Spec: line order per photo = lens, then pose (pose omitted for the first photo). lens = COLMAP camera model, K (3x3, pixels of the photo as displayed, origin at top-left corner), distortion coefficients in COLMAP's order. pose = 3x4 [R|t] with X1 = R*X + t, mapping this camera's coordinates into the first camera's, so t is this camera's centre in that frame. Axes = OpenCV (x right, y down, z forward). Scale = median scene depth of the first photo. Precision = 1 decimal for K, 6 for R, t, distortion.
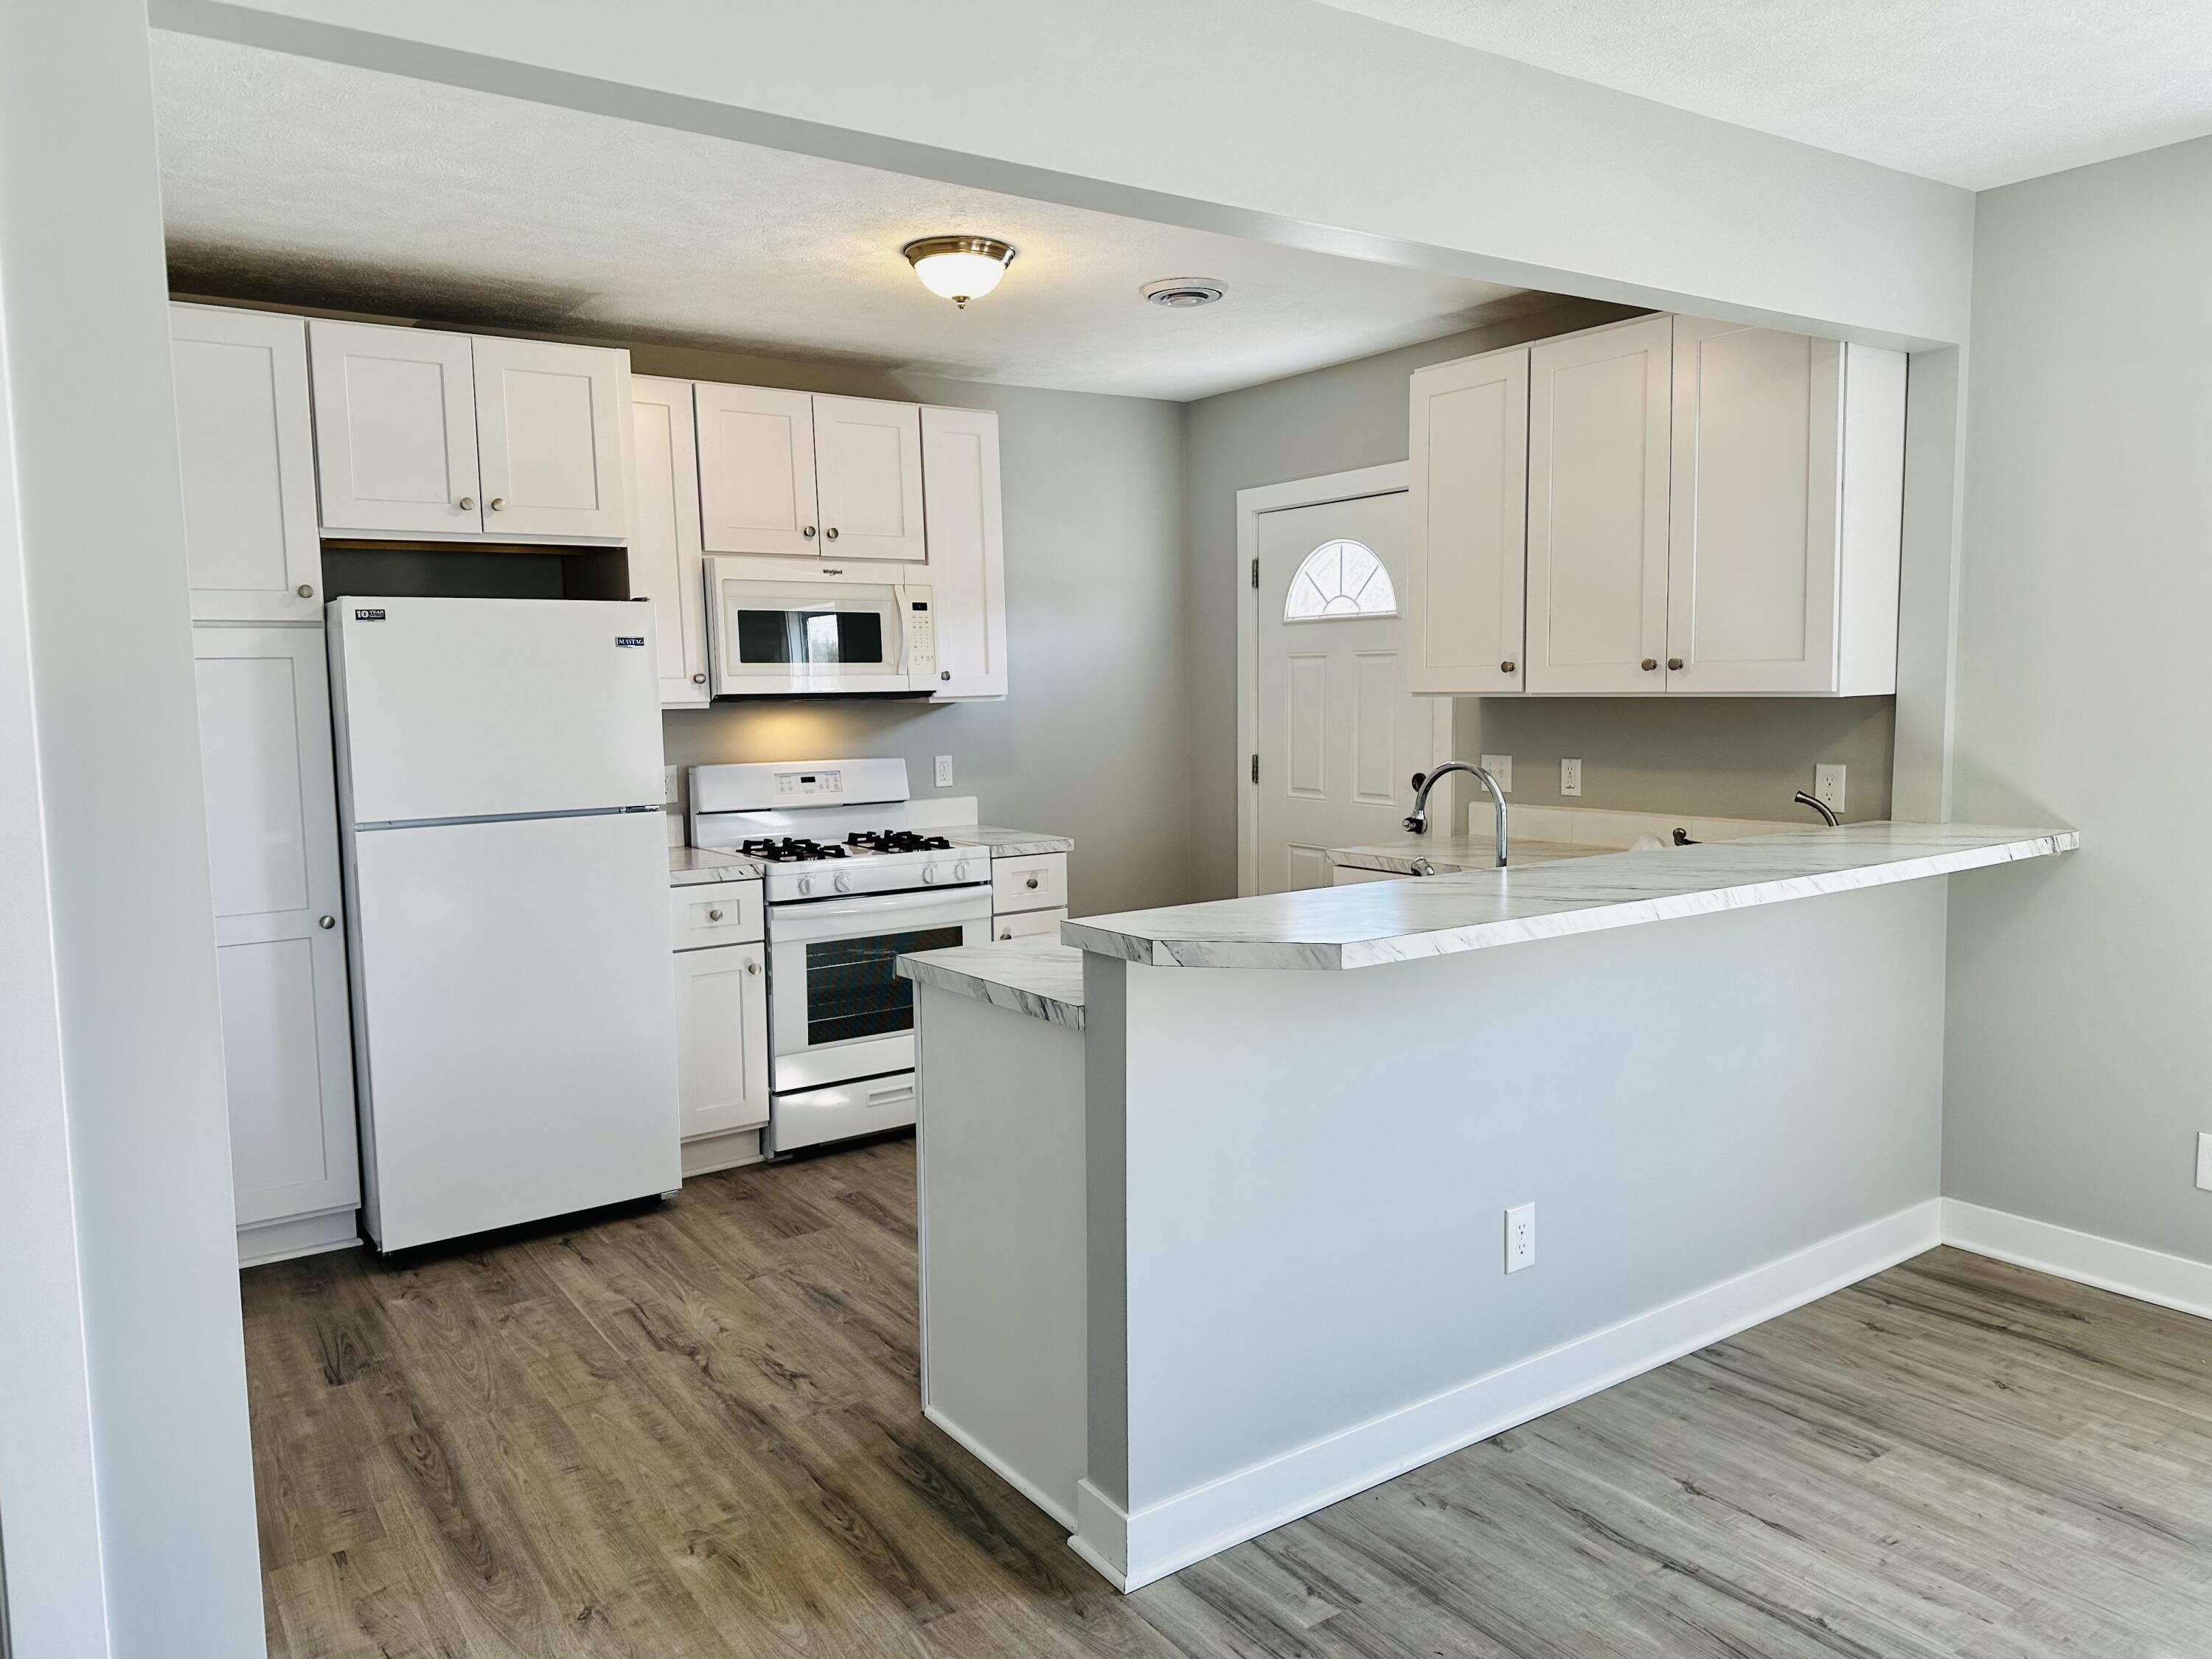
lens RADIAL K [[1538.1, 0, 1114.6], [0, 1538.1, 829.6], [0, 0, 1]] dist [0.075247, -0.086183]
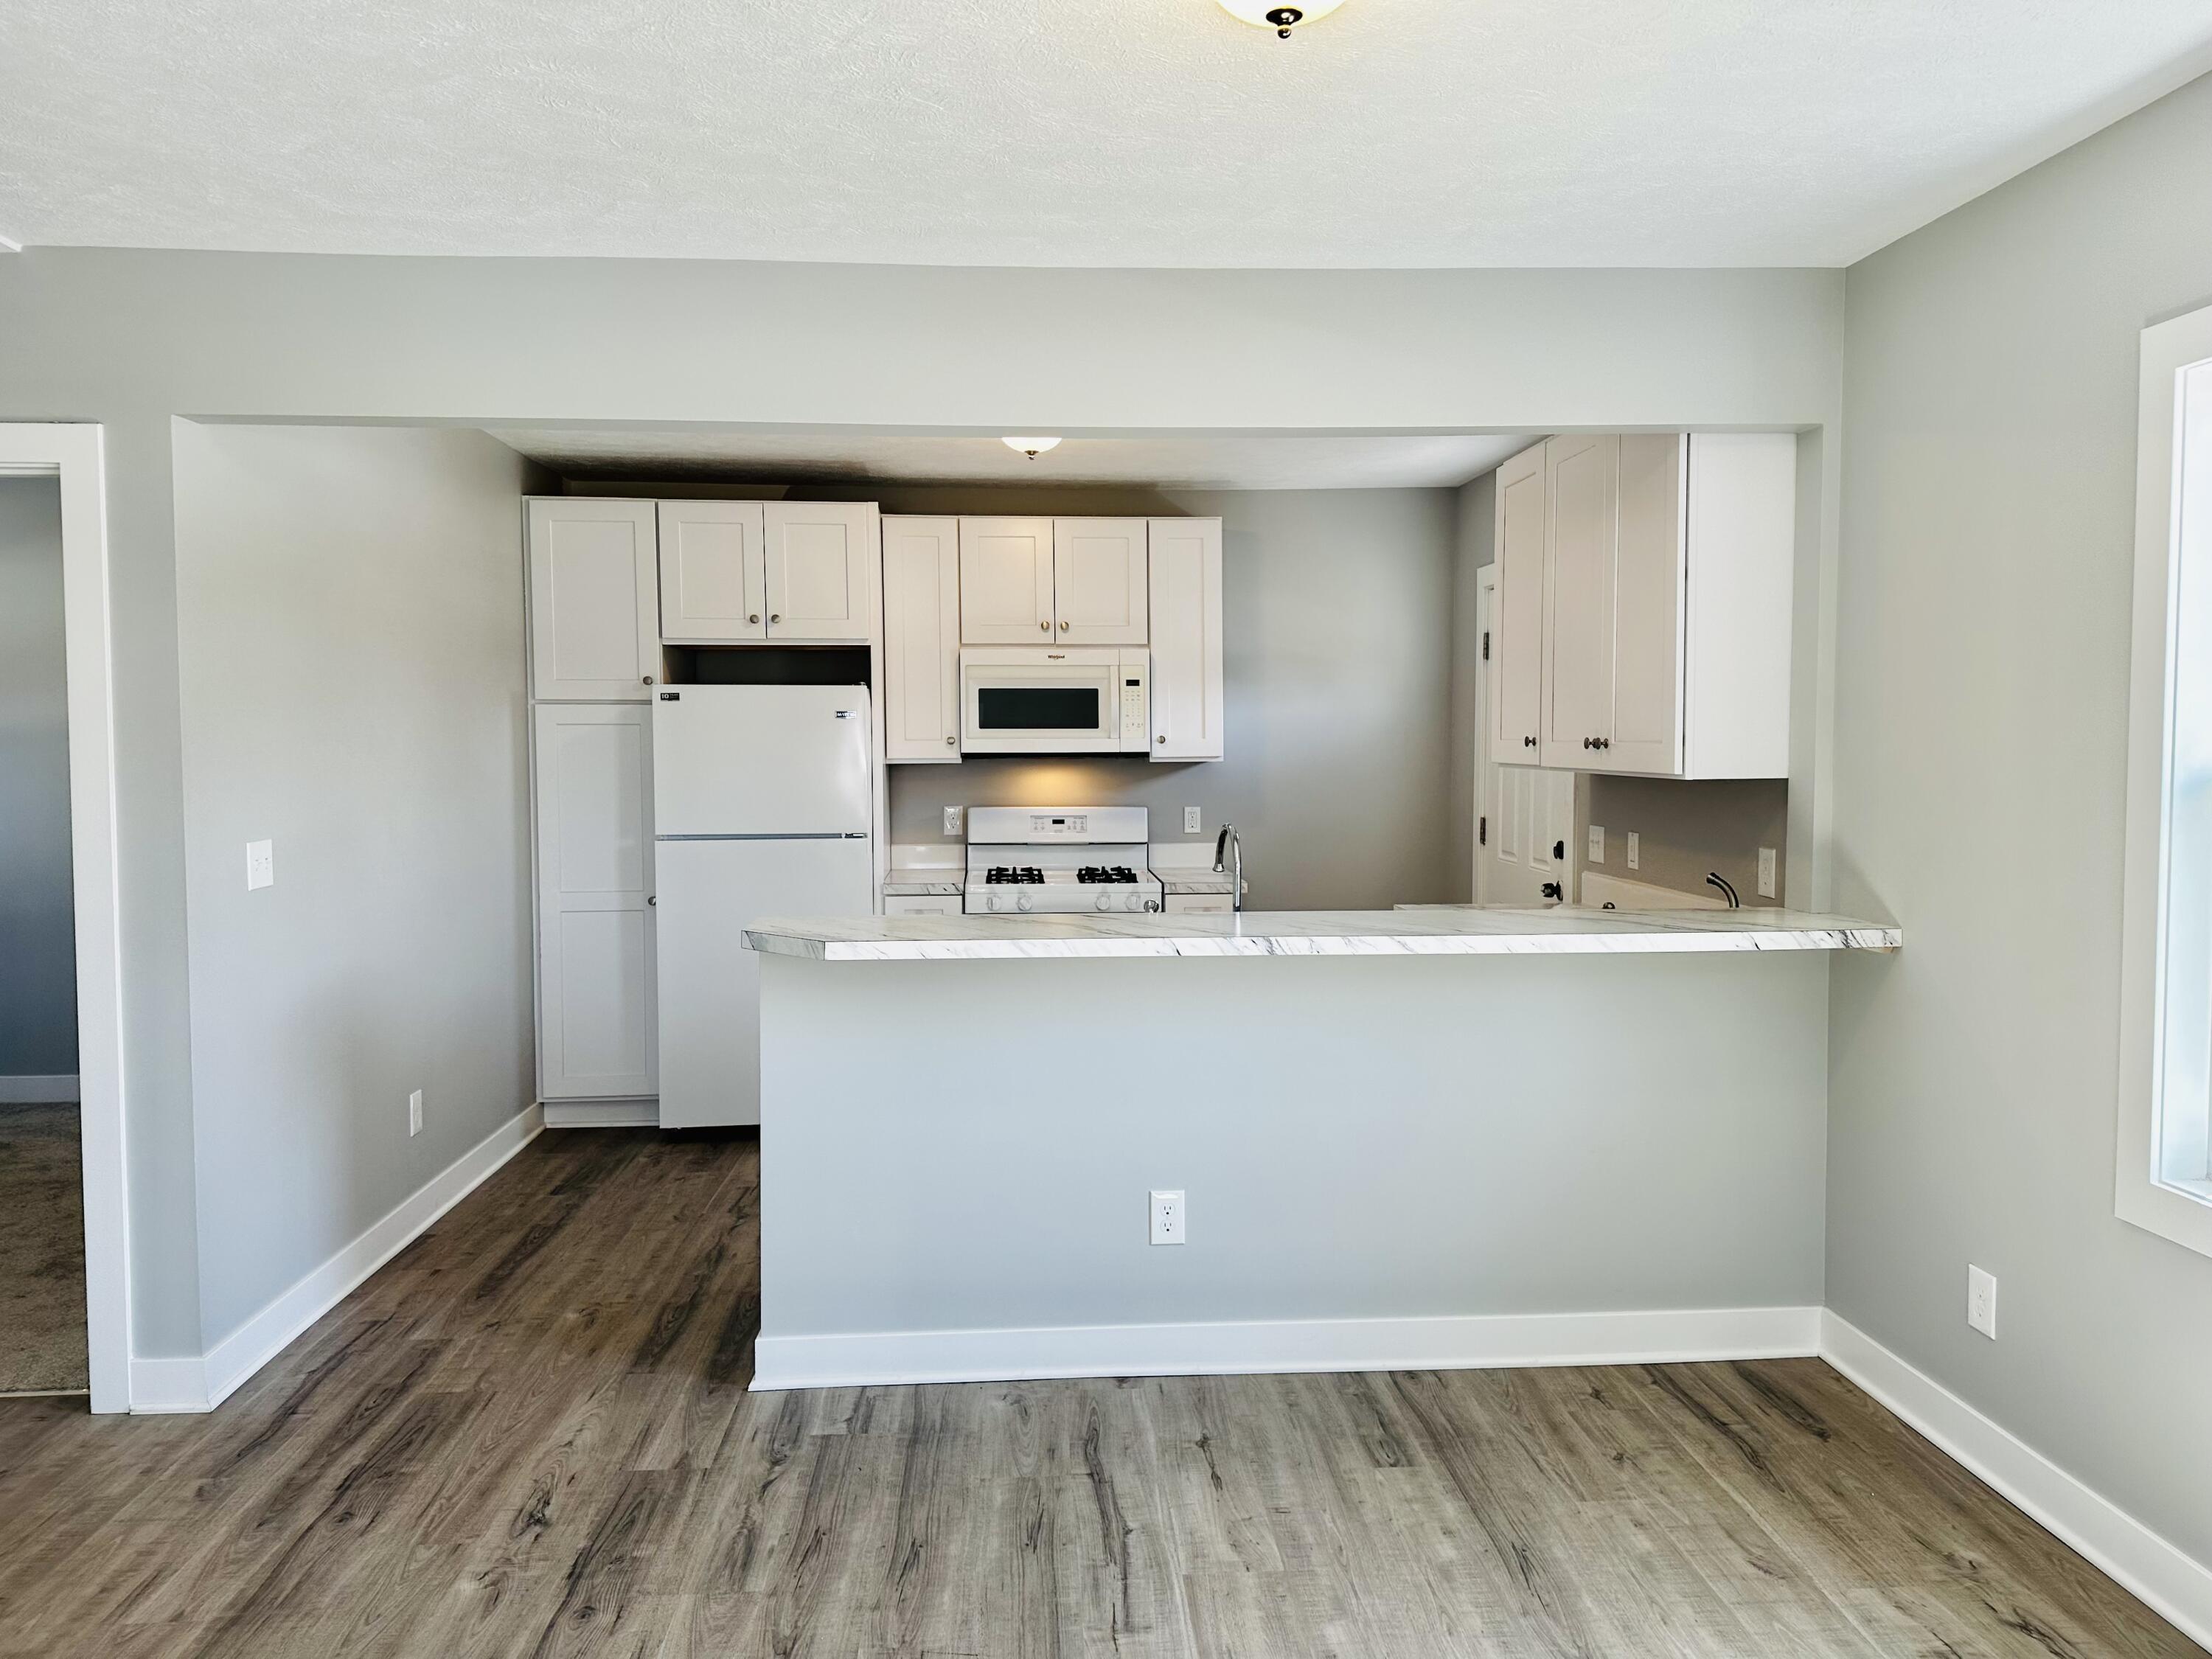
lens RADIAL K [[1538.1, 0, 1116.7], [0, 1538.1, 813.8], [0, 0, 1]] dist [0.075247, -0.086183]
pose [[0.858488, 0.040065, -0.511266, 0.660089], [-0.061638, 0.997778, -0.025309, -0.014583], [0.509116, 0.053241, 0.859050, -0.053497]]
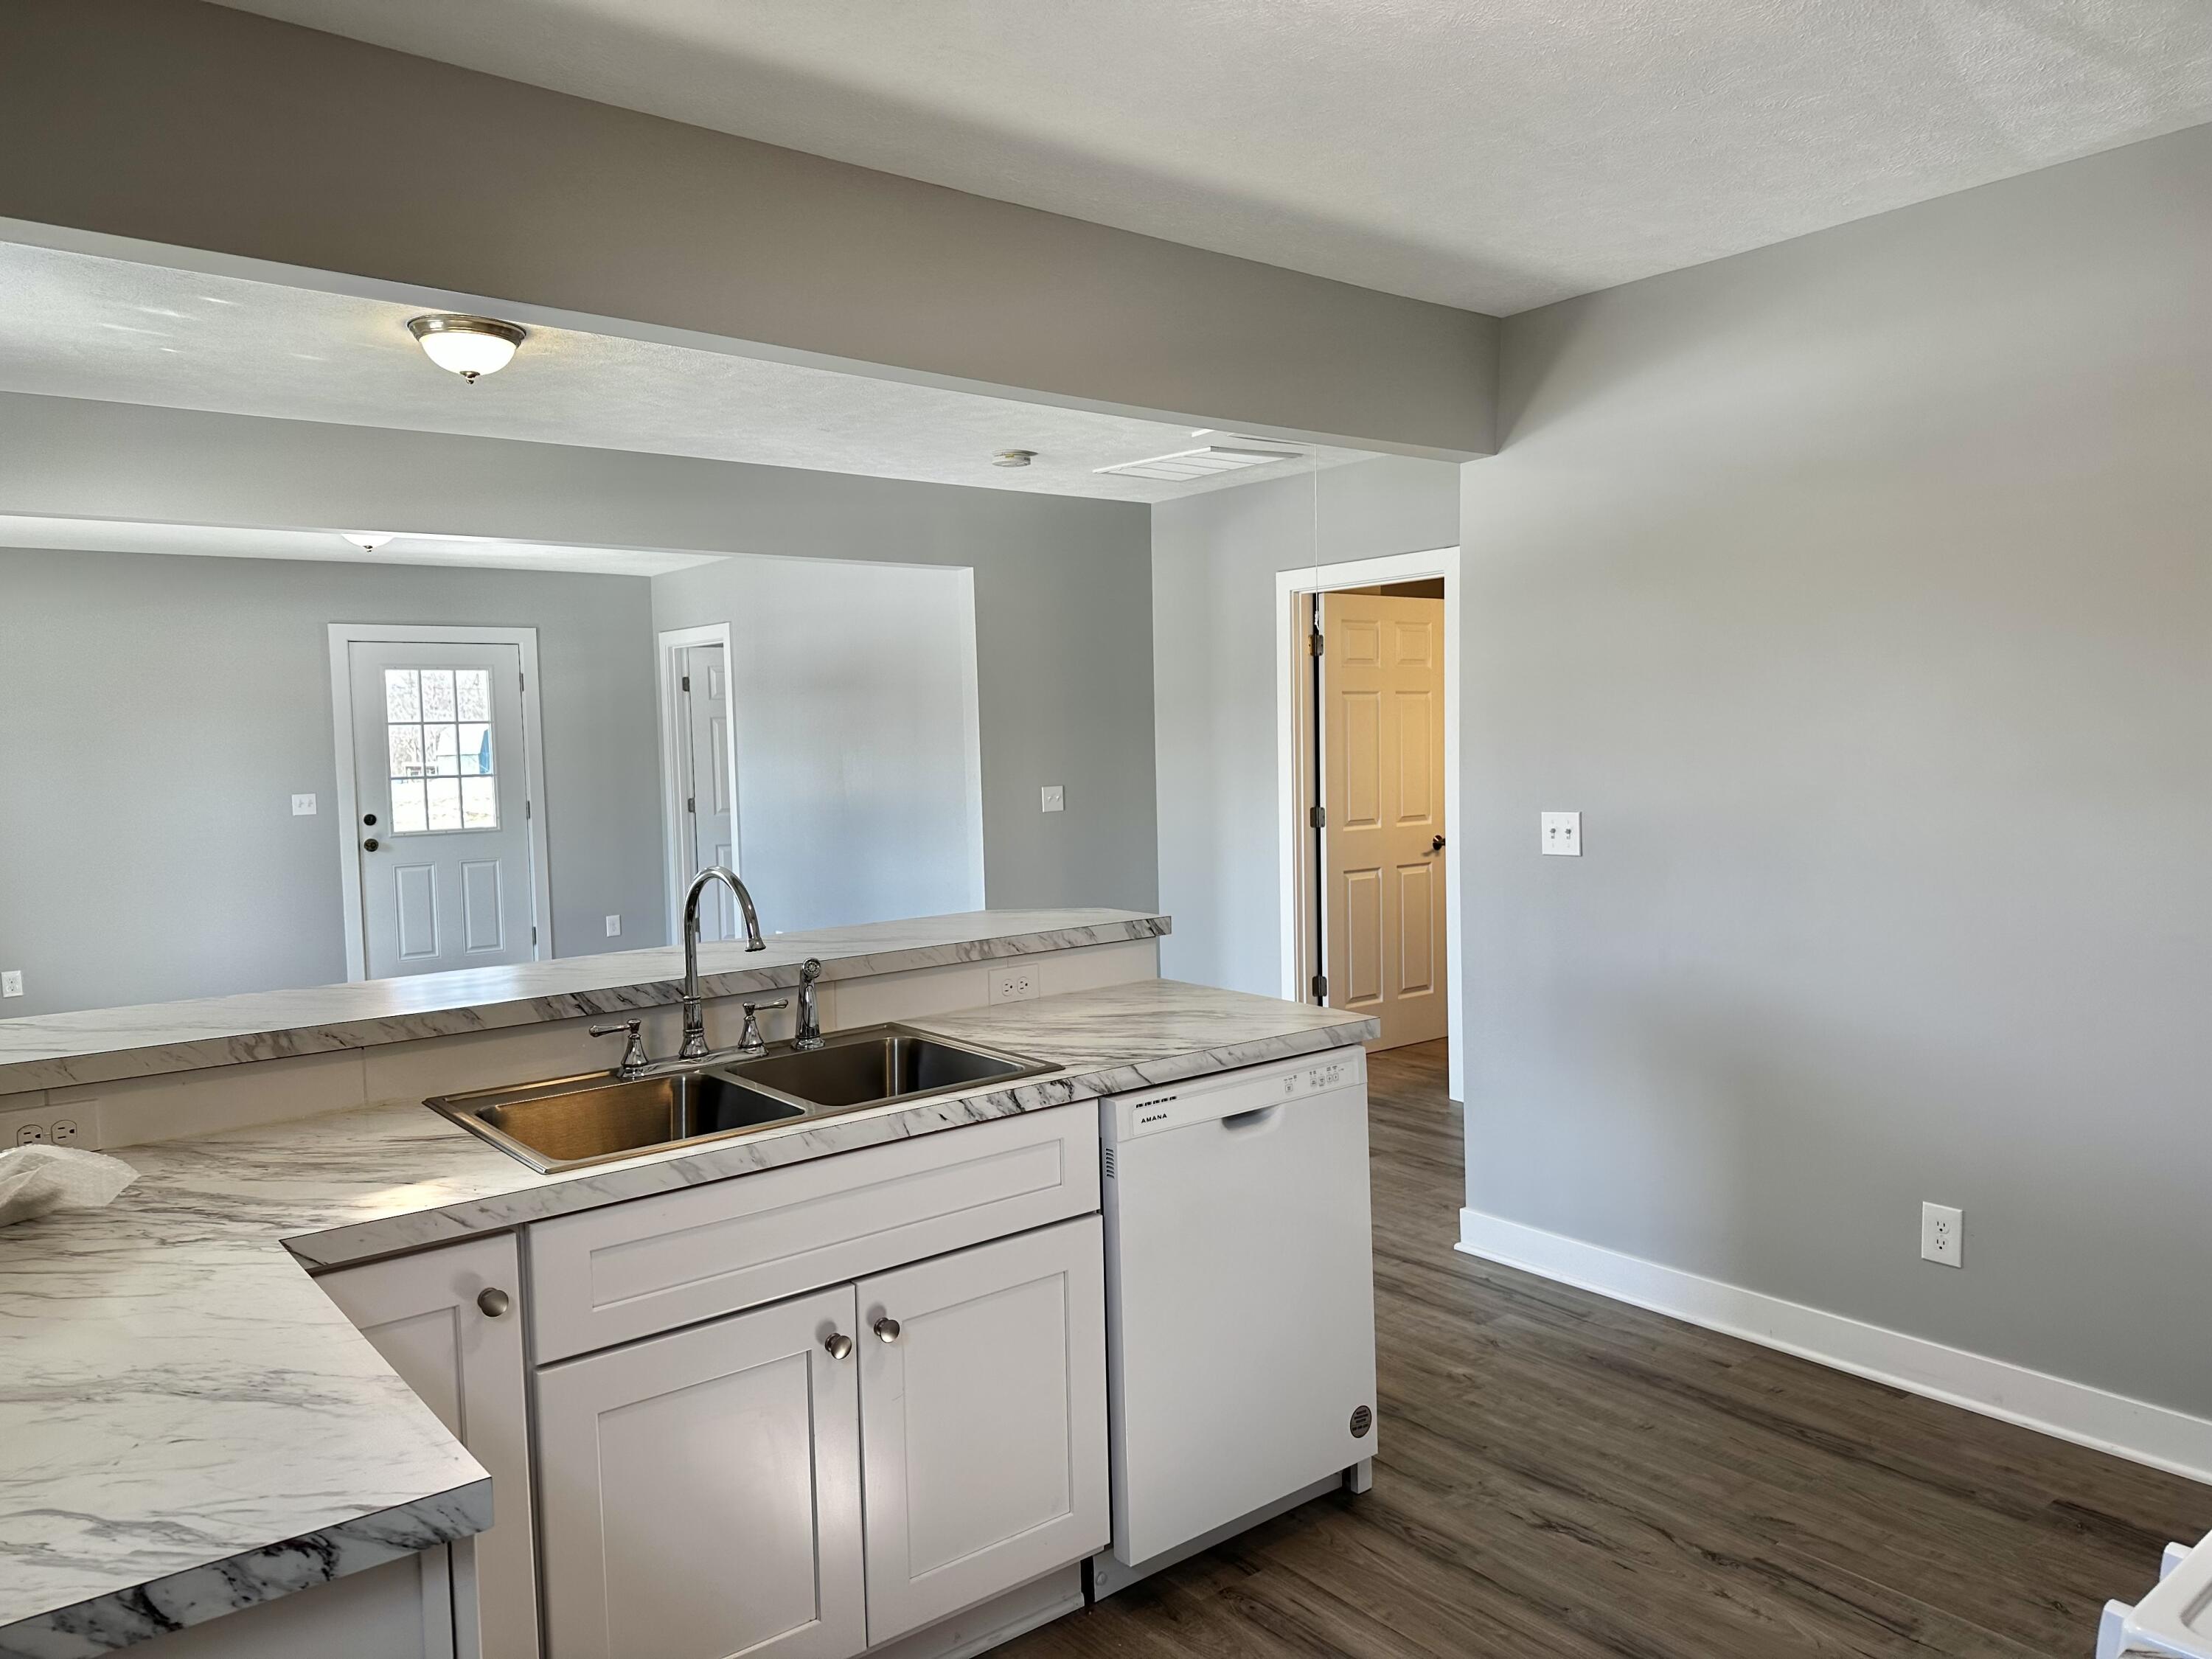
lens RADIAL K [[1538.1, 0, 1098.7], [0, 1538.1, 832.6], [0, 0, 1]] dist [0.075247, -0.086183]
pose [[-0.997709, 0.046047, -0.049560, 0.061263], [0.037537, 0.986287, 0.160715, -0.157075], [0.056281, 0.158487, -0.985756, 1.551939]]
